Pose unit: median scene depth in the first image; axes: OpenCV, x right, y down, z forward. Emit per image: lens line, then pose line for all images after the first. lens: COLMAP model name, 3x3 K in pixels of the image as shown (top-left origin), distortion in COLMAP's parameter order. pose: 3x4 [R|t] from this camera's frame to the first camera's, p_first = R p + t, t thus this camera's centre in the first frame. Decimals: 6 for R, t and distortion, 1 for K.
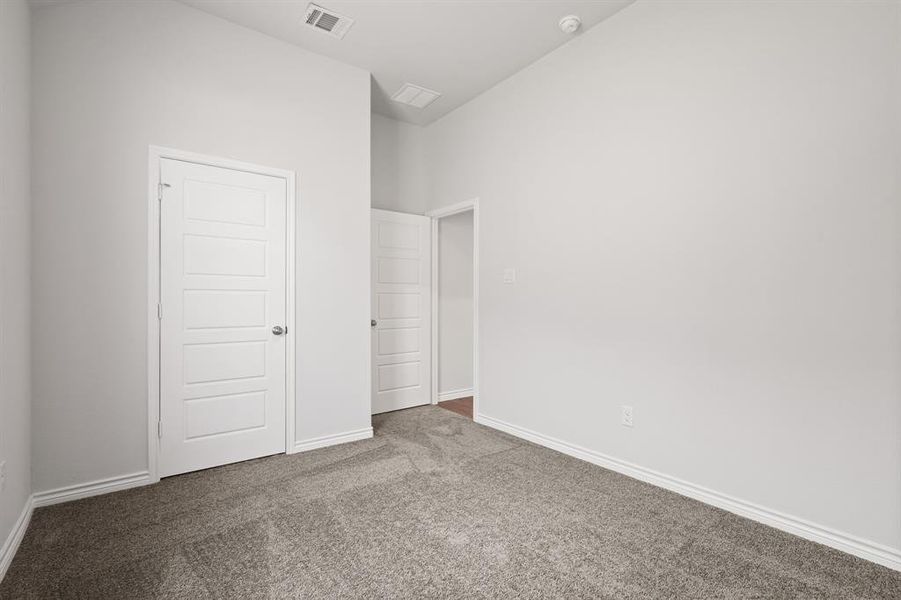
lens RADIAL K [[418.2, 0, 455.7], [0, 418.2, 297.6], [0, 0, 1]] dist [-0.002562, 0.000613]
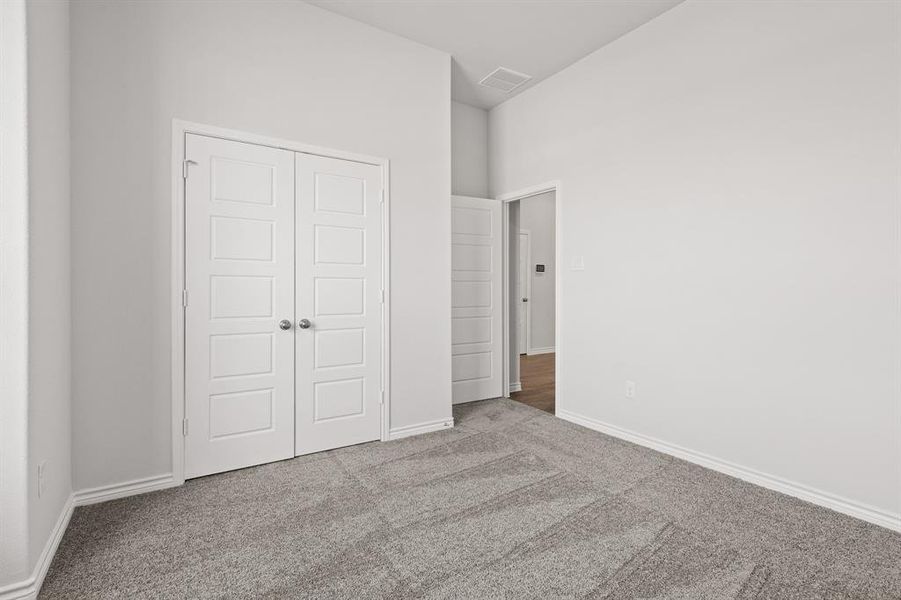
lens RADIAL K [[487.1, 0, 450.7], [0, 487.1, 280.4], [0, 0, 1]] dist [0.033849, -0.000885]
pose [[0.999821, 0.002671, -0.018754, -0.145375], [-0.002830, 0.999960, -0.008467, -0.000941], [0.018730, 0.008519, 0.999788, -0.114301]]
